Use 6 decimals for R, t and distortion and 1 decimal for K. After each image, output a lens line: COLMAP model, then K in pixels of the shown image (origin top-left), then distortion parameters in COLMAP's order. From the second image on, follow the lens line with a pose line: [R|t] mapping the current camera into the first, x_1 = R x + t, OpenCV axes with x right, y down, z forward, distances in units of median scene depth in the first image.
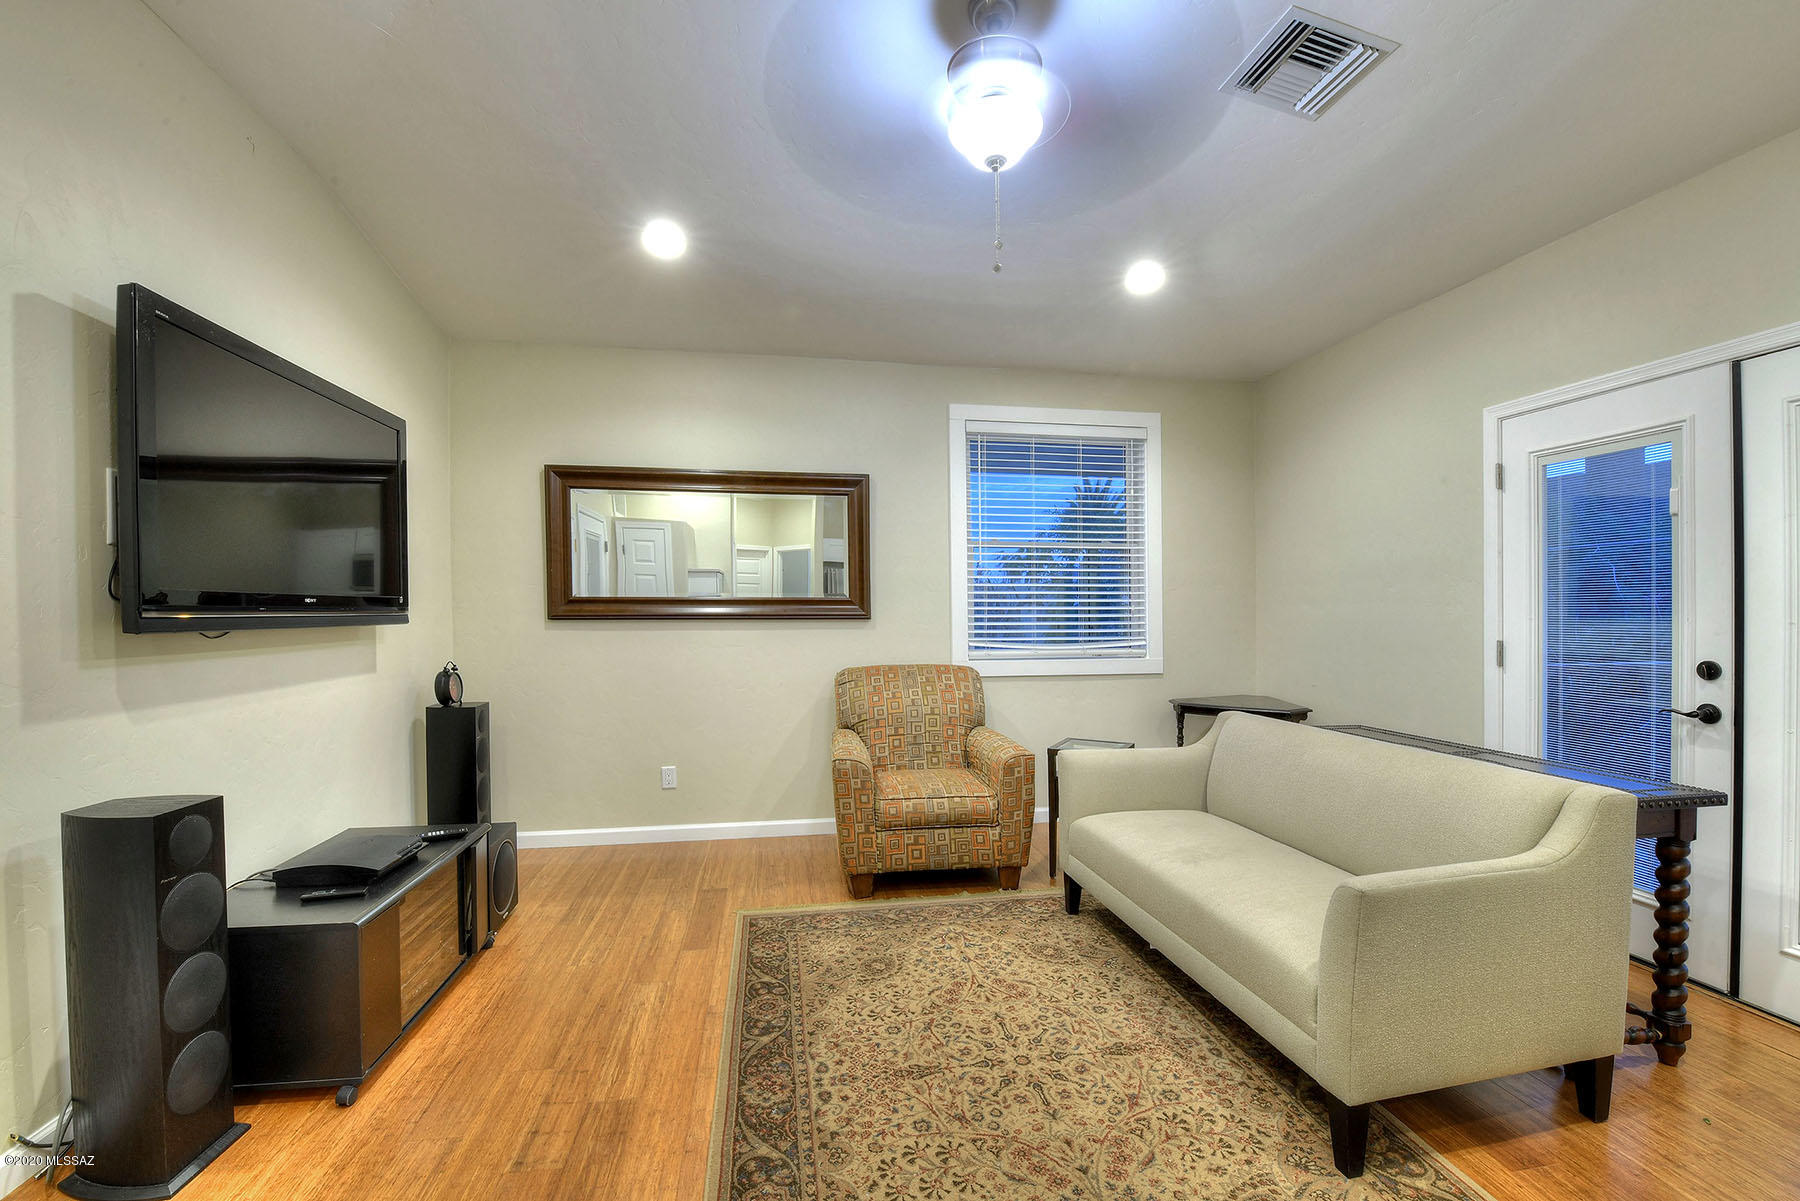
lens RADIAL K [[756.9, 0, 901.3], [0, 756.9, 613.5], [0, 0, 1]] dist [-0.018224, -0.001734]
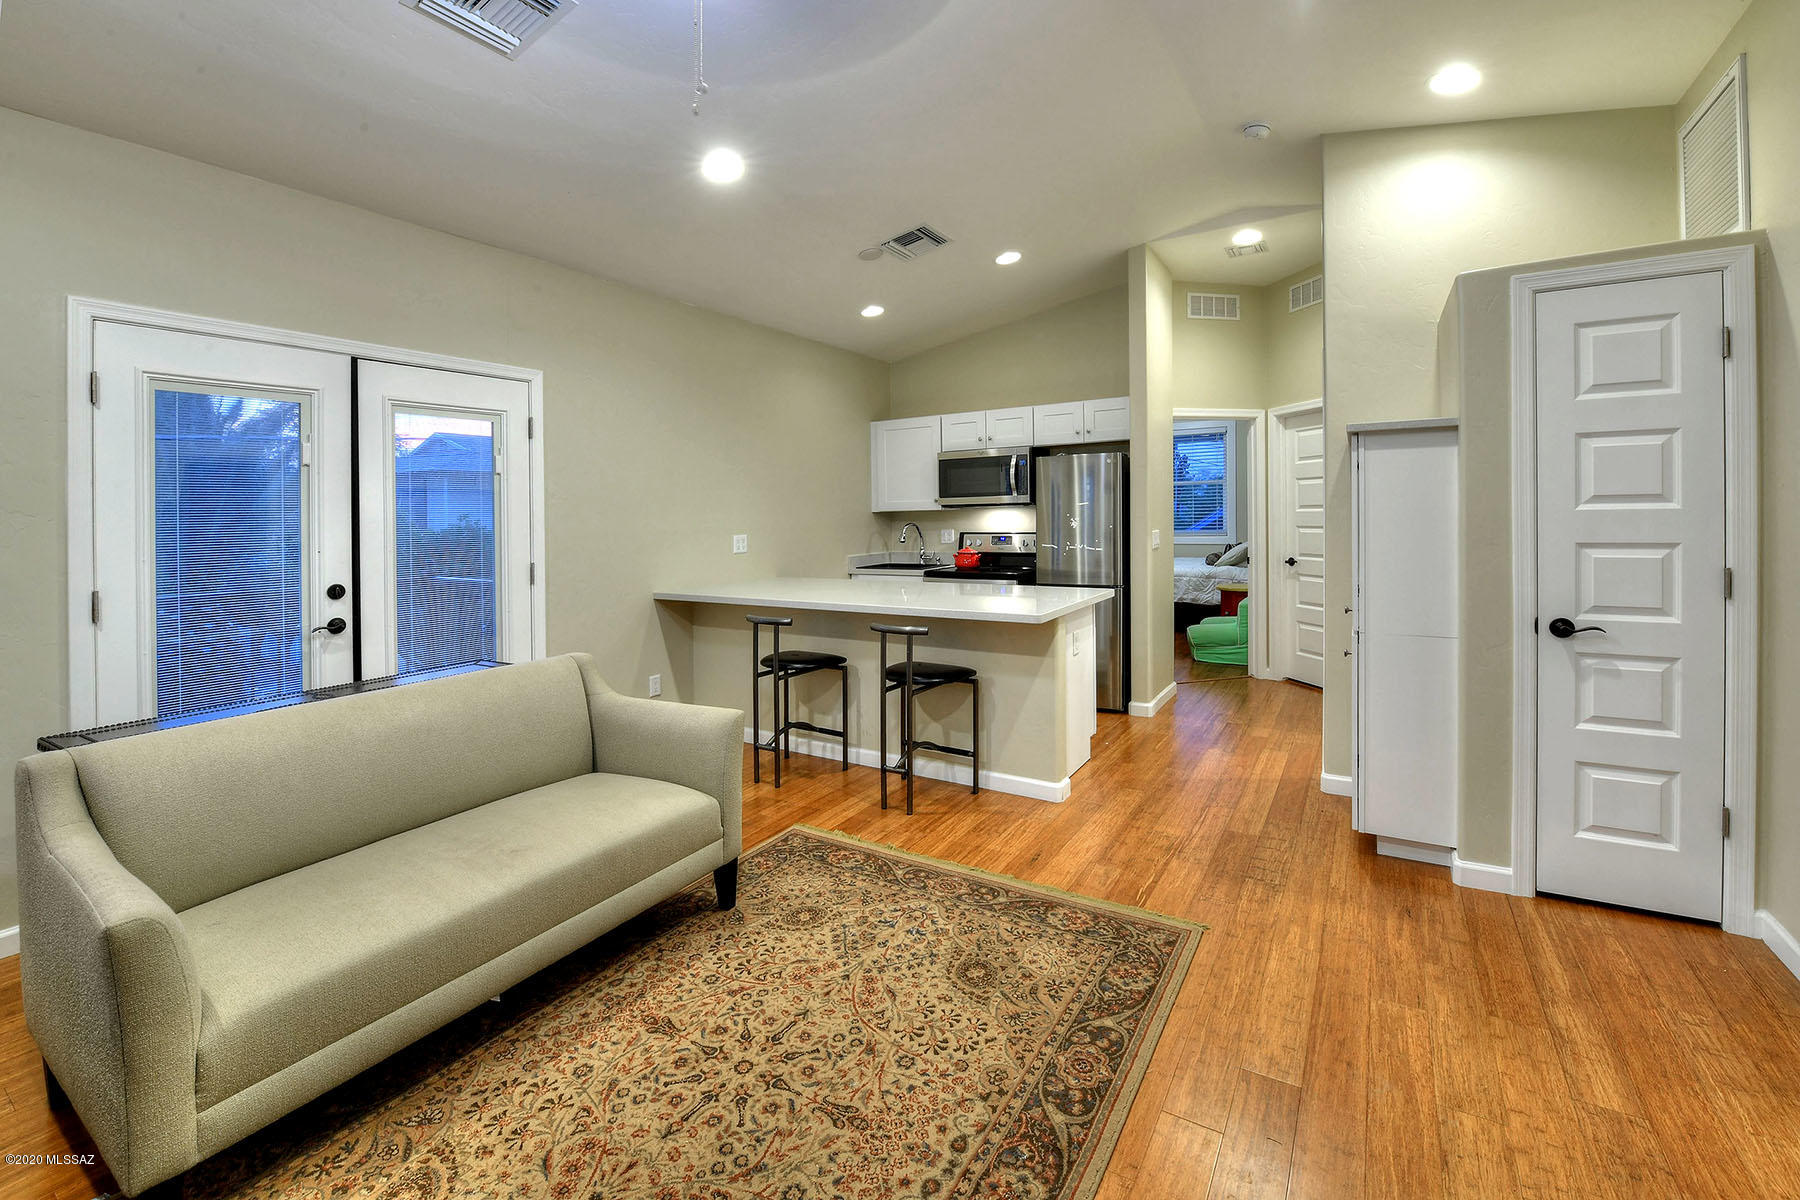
lens RADIAL K [[756.9, 0, 890.0], [0, 756.9, 511.4], [0, 0, 1]] dist [-0.018224, -0.001734]
pose [[-0.740814, 0.016194, 0.671515, -0.607025], [0.020826, 0.999782, -0.001135, -0.050027], [-0.671388, 0.013144, -0.740990, 1.653205]]
